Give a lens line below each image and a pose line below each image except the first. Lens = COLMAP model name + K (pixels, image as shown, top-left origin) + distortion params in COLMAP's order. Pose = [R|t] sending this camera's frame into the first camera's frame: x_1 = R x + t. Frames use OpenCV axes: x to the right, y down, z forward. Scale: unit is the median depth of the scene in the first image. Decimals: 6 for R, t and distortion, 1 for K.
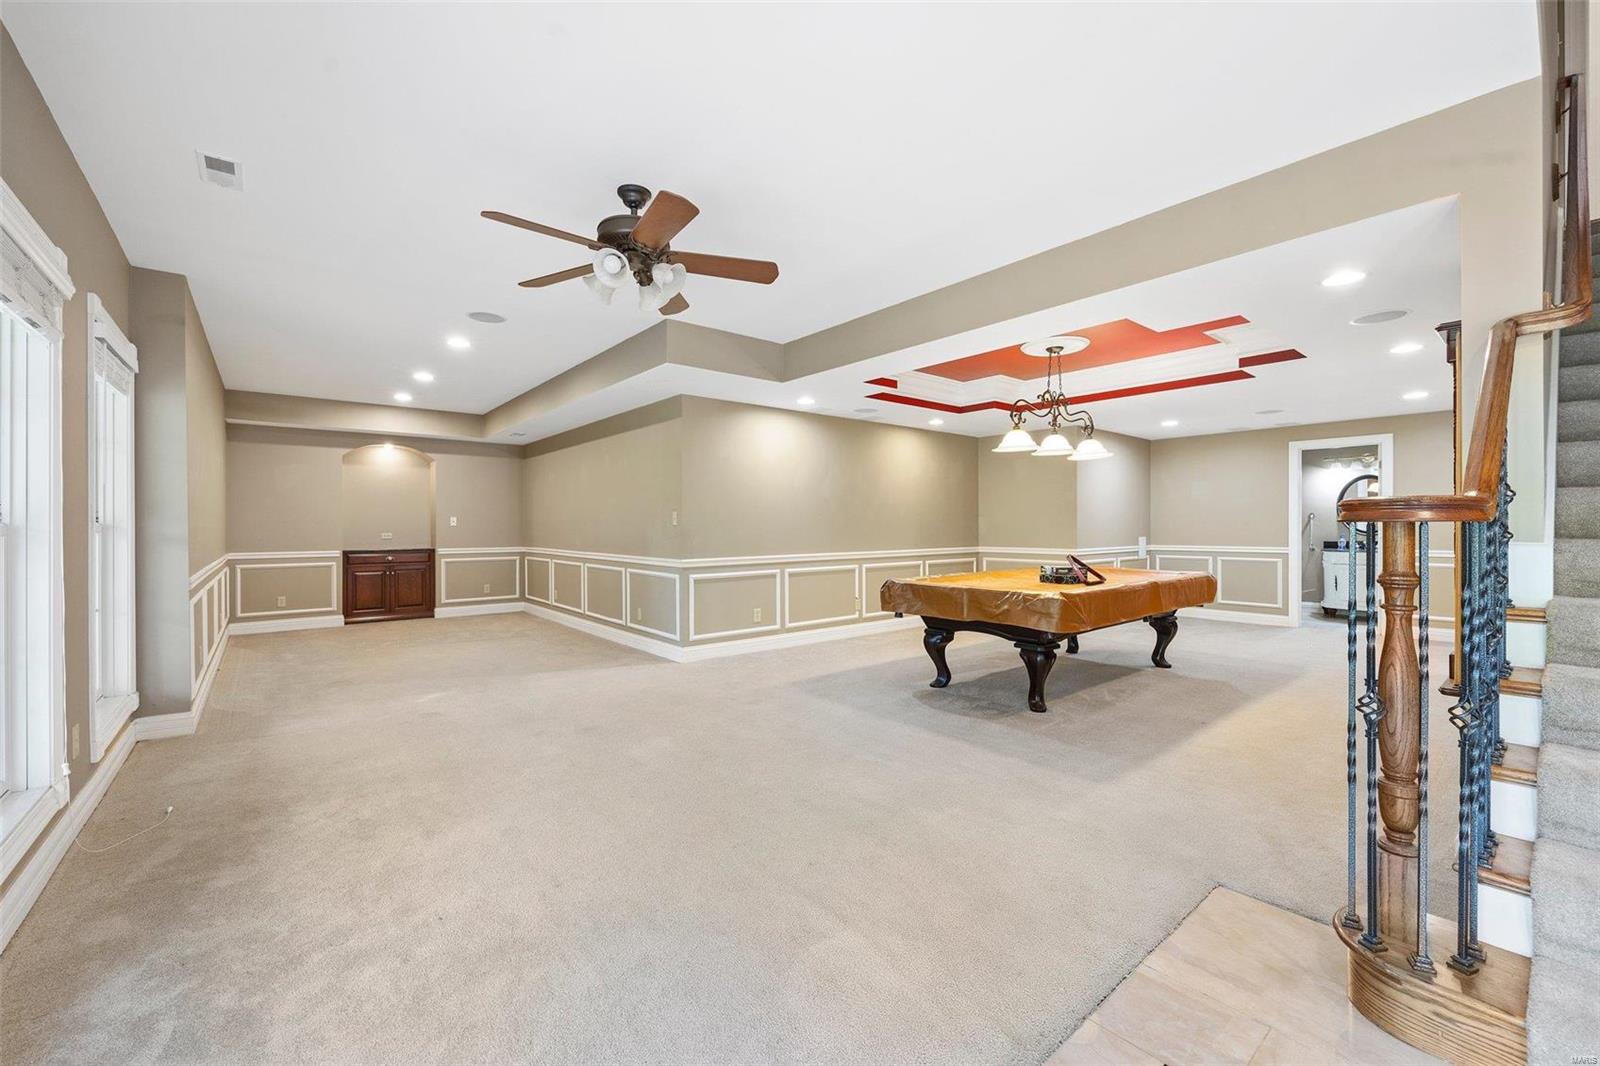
lens RADIAL K [[650.2, 0, 802.7], [0, 650.2, 532.6], [0, 0, 1]] dist [-0.004682, 0.000246]
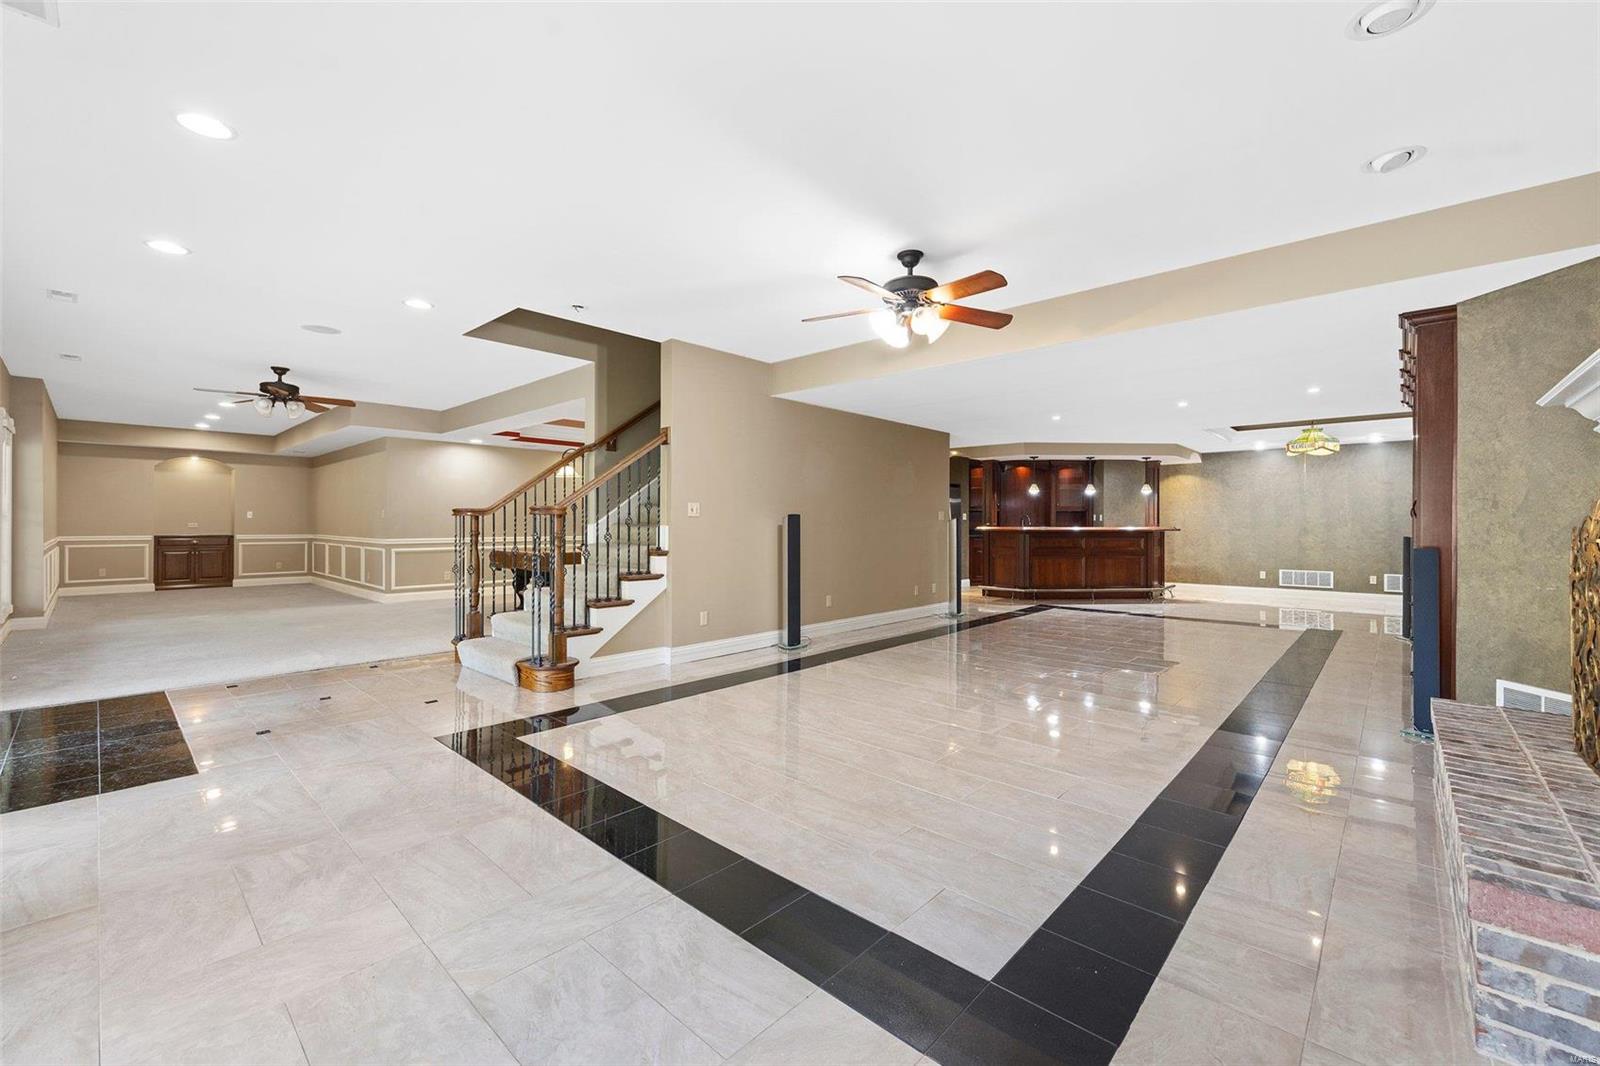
lens RADIAL K [[650.2, 0, 799.3], [0, 650.2, 524.9], [0, 0, 1]] dist [-0.004682, 0.000246]
pose [[0.989830, 0.004720, 0.142179, 0.429020], [-0.003672, 0.999964, -0.007632, 0.010657], [-0.142210, 0.007033, 0.989811, -0.525963]]
